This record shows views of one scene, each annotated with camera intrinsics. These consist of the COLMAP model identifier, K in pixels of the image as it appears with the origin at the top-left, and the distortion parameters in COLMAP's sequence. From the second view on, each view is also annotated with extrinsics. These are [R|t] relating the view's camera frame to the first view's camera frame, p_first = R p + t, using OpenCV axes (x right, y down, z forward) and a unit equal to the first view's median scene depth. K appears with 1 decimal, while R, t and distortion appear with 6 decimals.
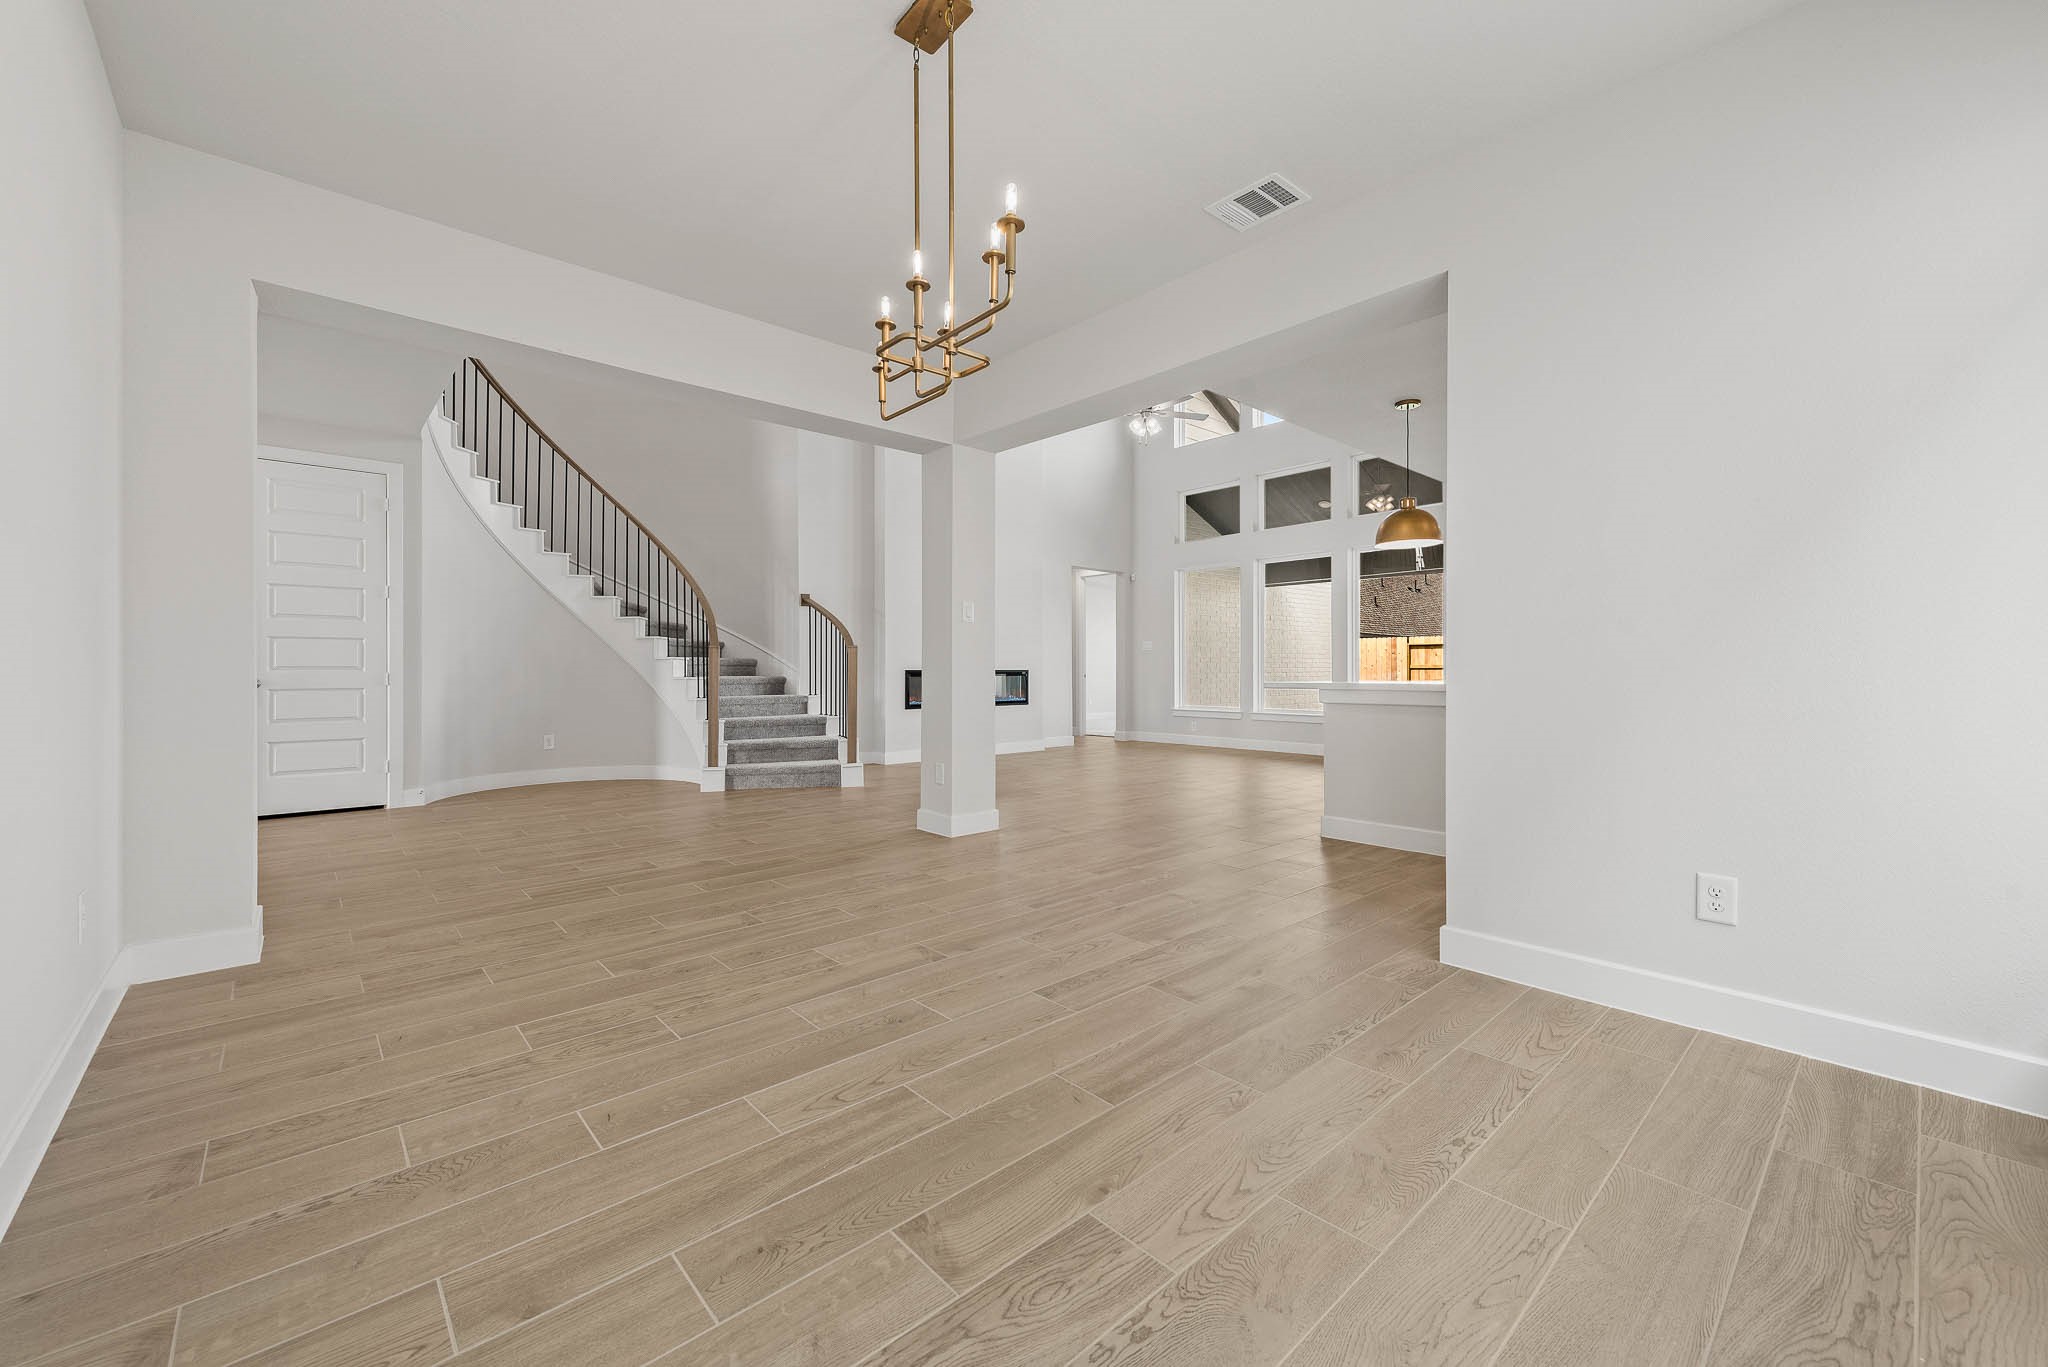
lens RADIAL K [[804.4, 0, 1030.4], [0, 804.4, 670.5], [0, 0, 1]] dist [0.011994, -0.003376]
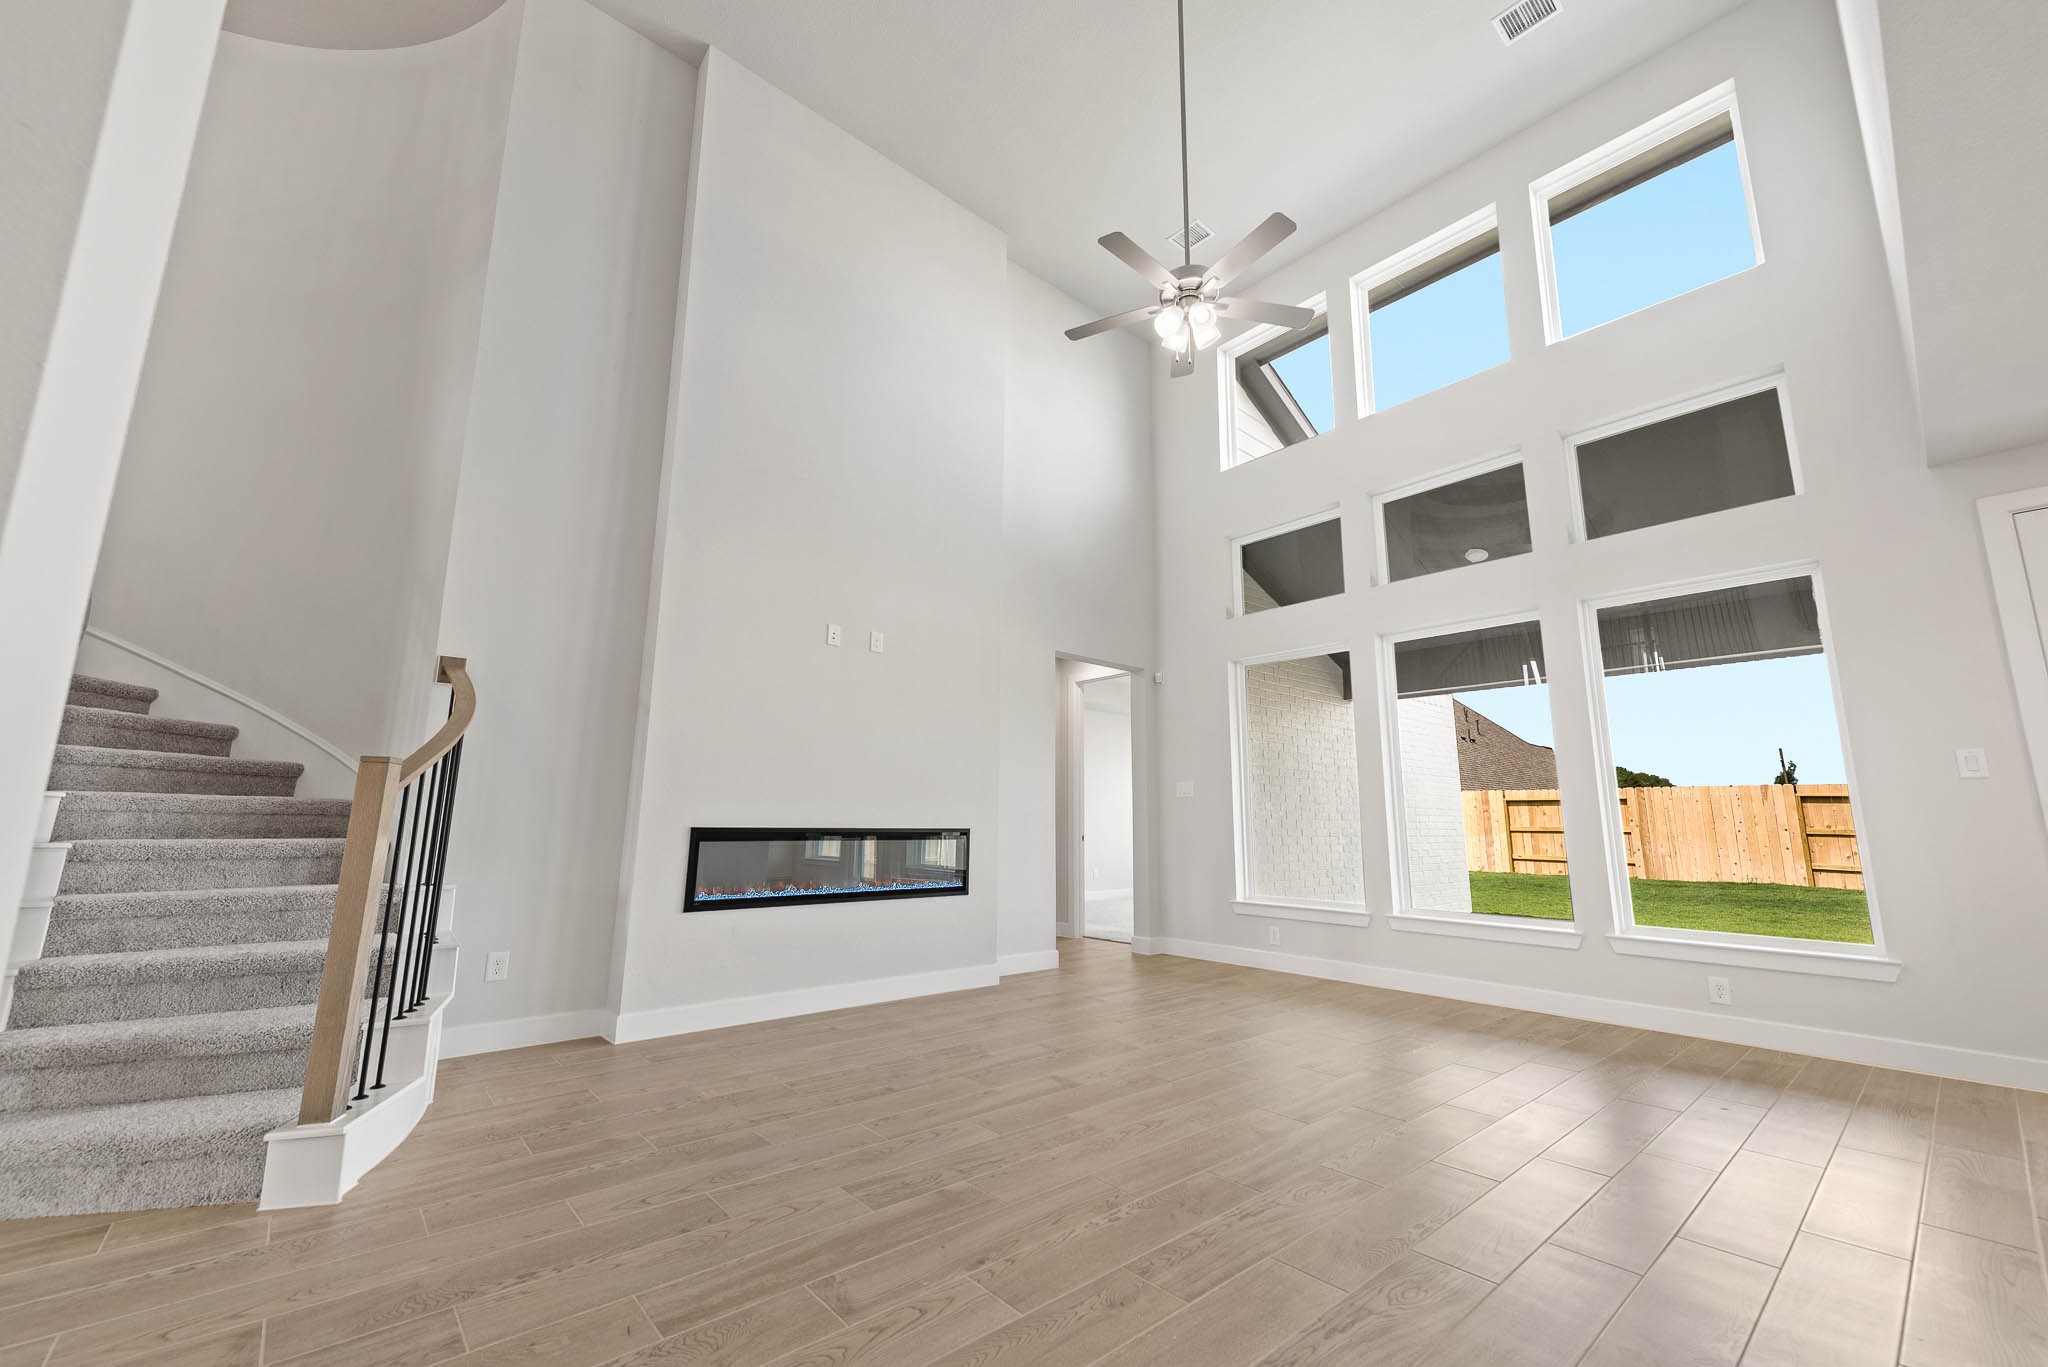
lens RADIAL K [[804.4, 0, 1028.9], [0, 804.4, 680.7], [0, 0, 1]] dist [0.011994, -0.003376]
pose [[0.999751, 0.006809, -0.021267, 0.055672], [-0.010513, 0.983750, -0.179235, -0.002488], [0.019701, 0.179414, 0.983576, 0.526245]]
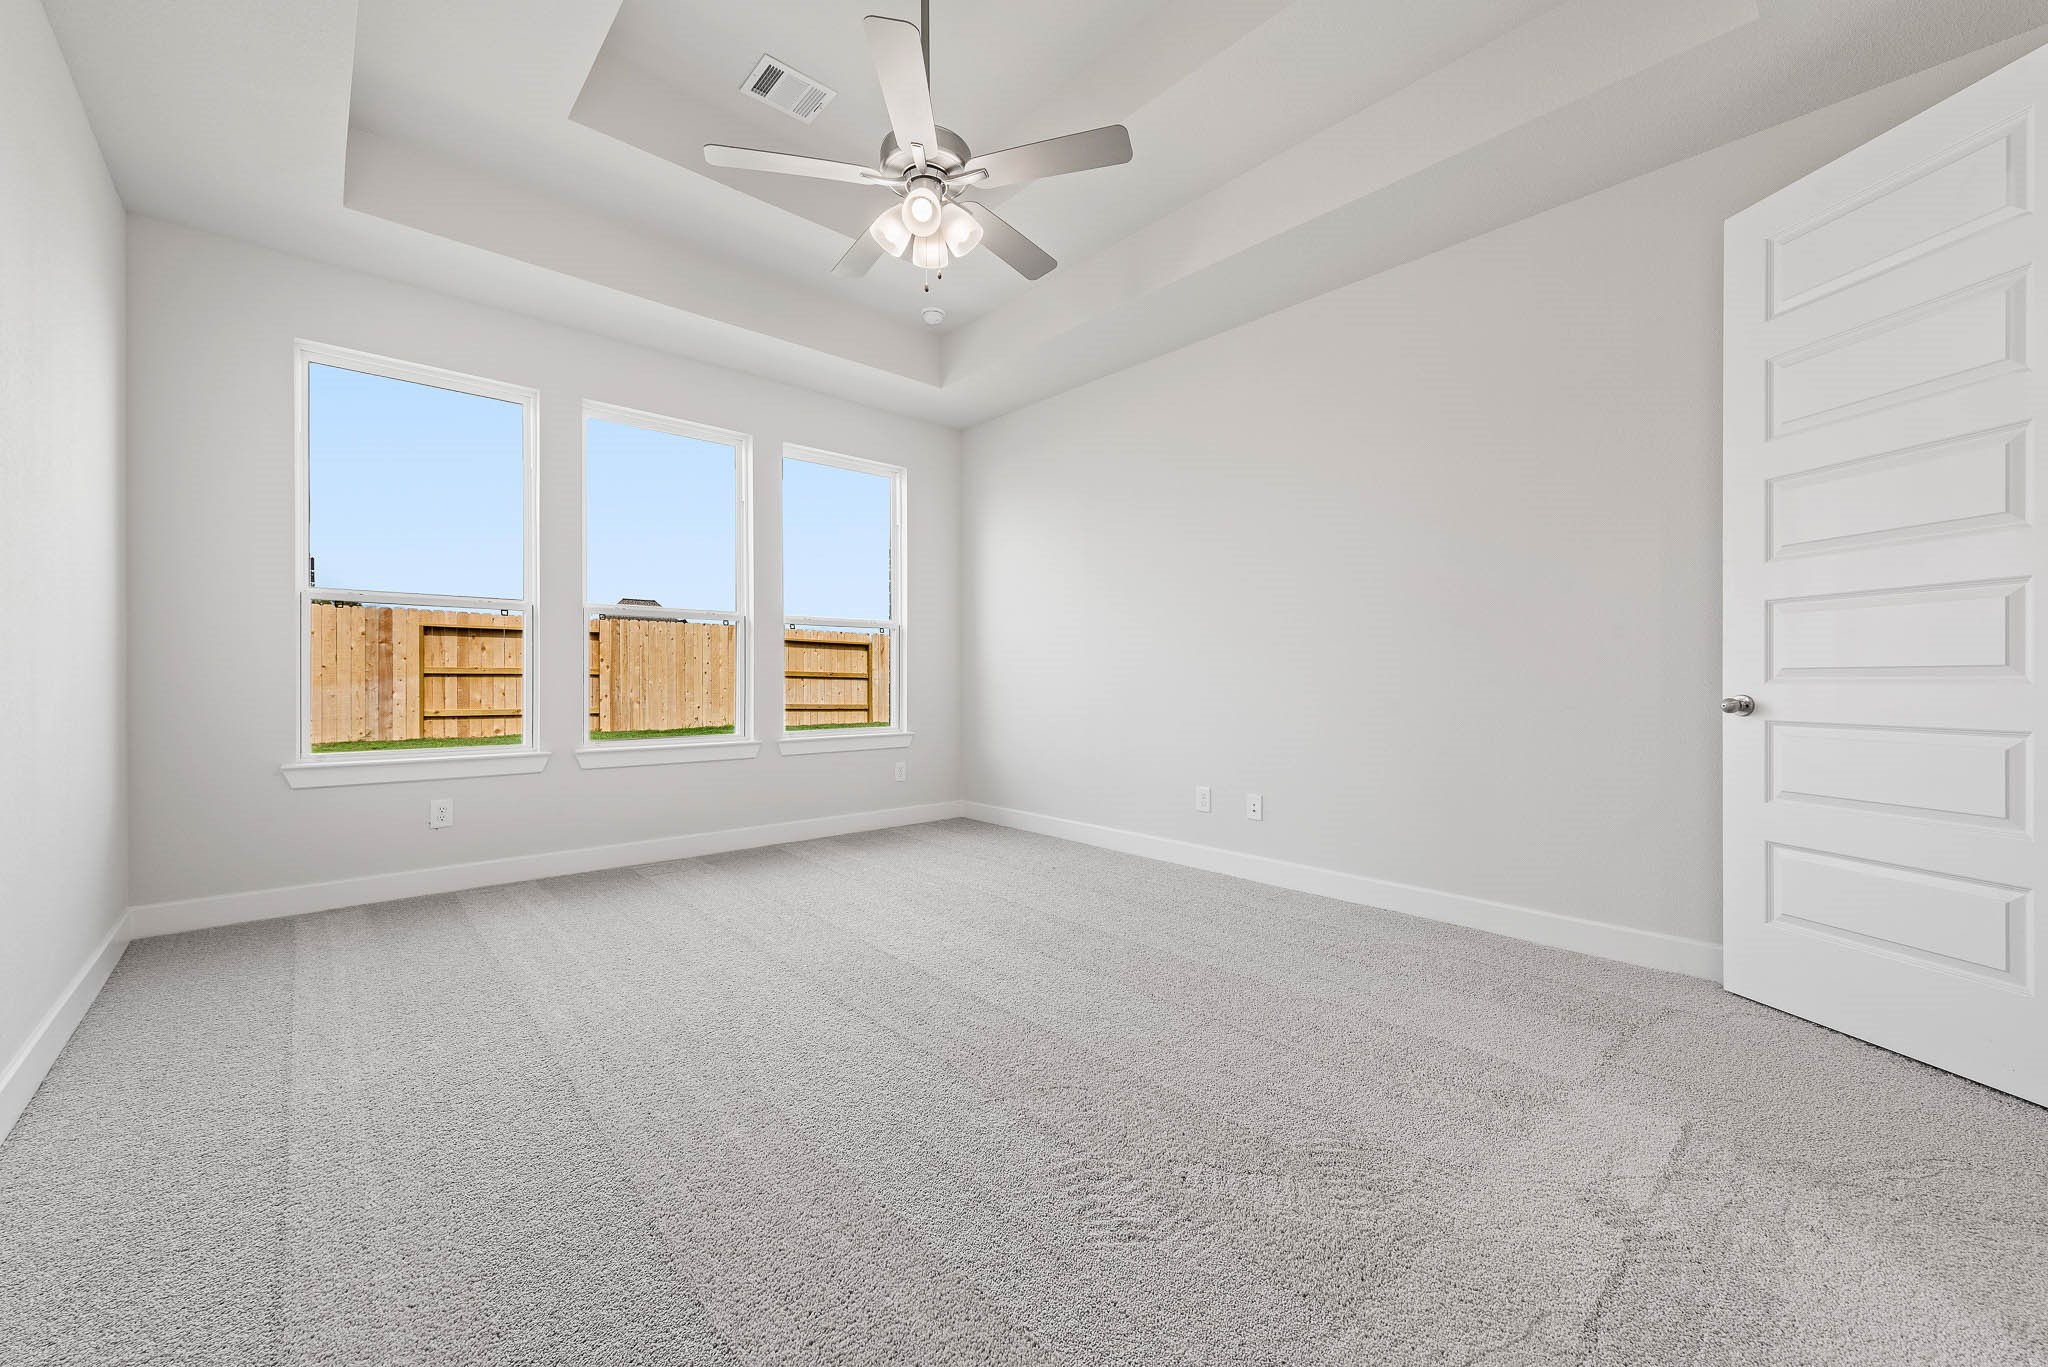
lens RADIAL K [[804.4, 0, 1036.6], [0, 804.4, 678.2], [0, 0, 1]] dist [0.011994, -0.003376]
pose [[0.013248, 0.000577, 0.999912, -0.057437], [-0.001464, 0.999999, -0.000558, -0.001090], [-0.999911, -0.001456, 0.013248, 1.668692]]
